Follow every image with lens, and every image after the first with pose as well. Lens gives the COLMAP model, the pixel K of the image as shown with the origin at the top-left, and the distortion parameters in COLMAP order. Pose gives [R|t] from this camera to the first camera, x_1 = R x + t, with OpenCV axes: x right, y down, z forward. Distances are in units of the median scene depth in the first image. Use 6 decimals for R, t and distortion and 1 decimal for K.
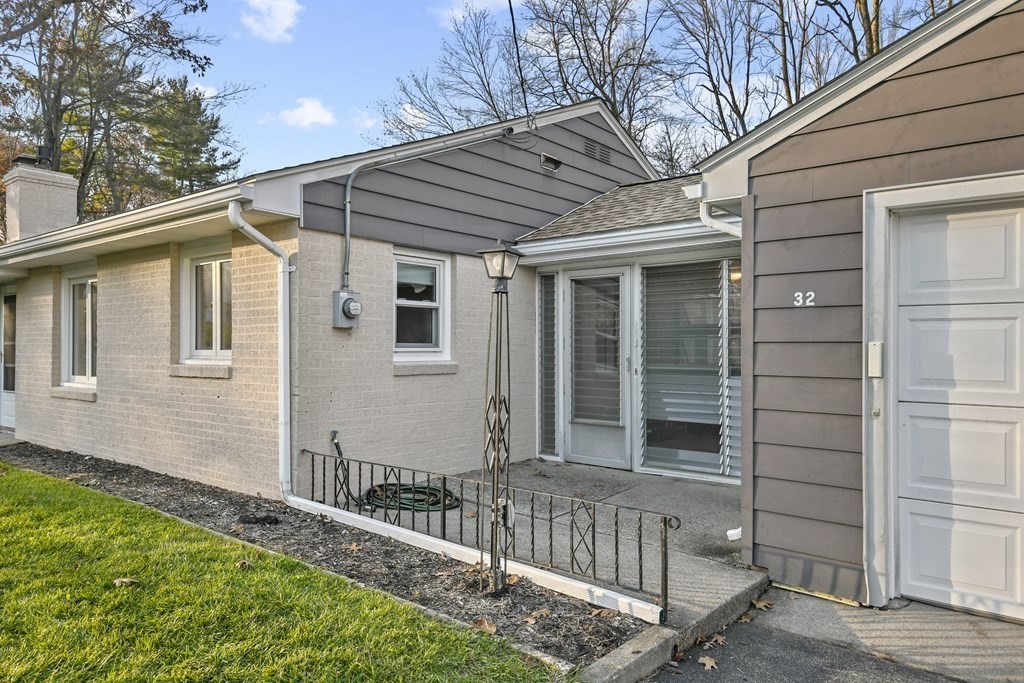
lens RADIAL K [[699.0, 0, 512.0], [0, 699.0, 341.5], [0, 0, 1]] dist [0.000324, 0.000252]
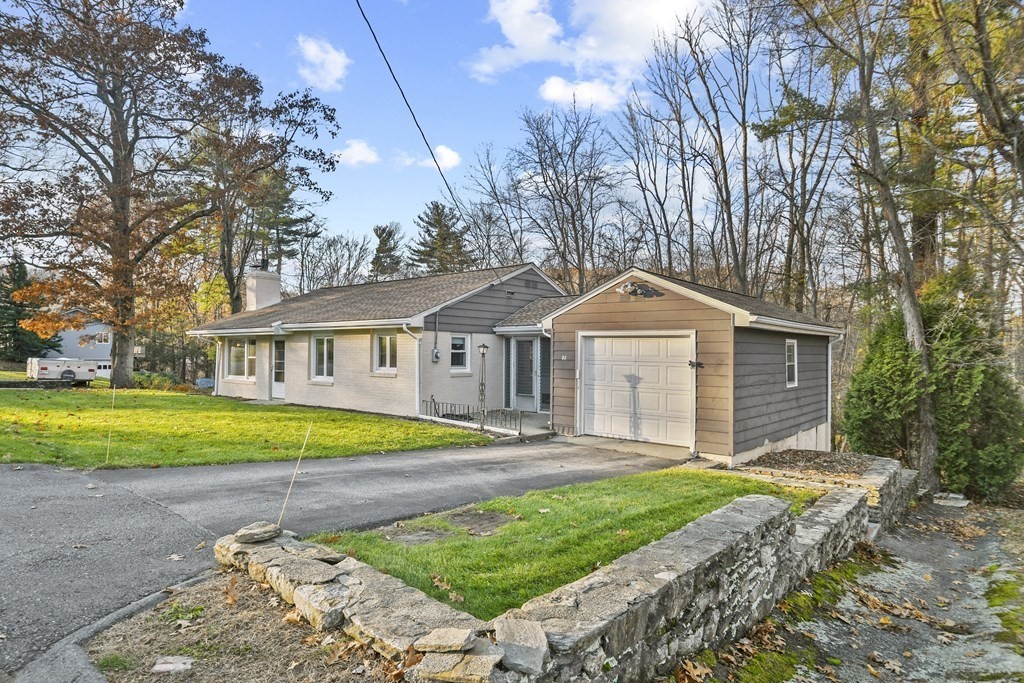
lens RADIAL K [[574.1, 0, 512.0], [0, 574.1, 341.5], [0, 0, 1]] dist [0.000802, 0.000059]
pose [[0.999914, 0.004877, -0.012148, 0.106776], [-0.004977, 0.999954, -0.008142, -0.074733], [0.012108, 0.008201, 0.999893, -1.289502]]
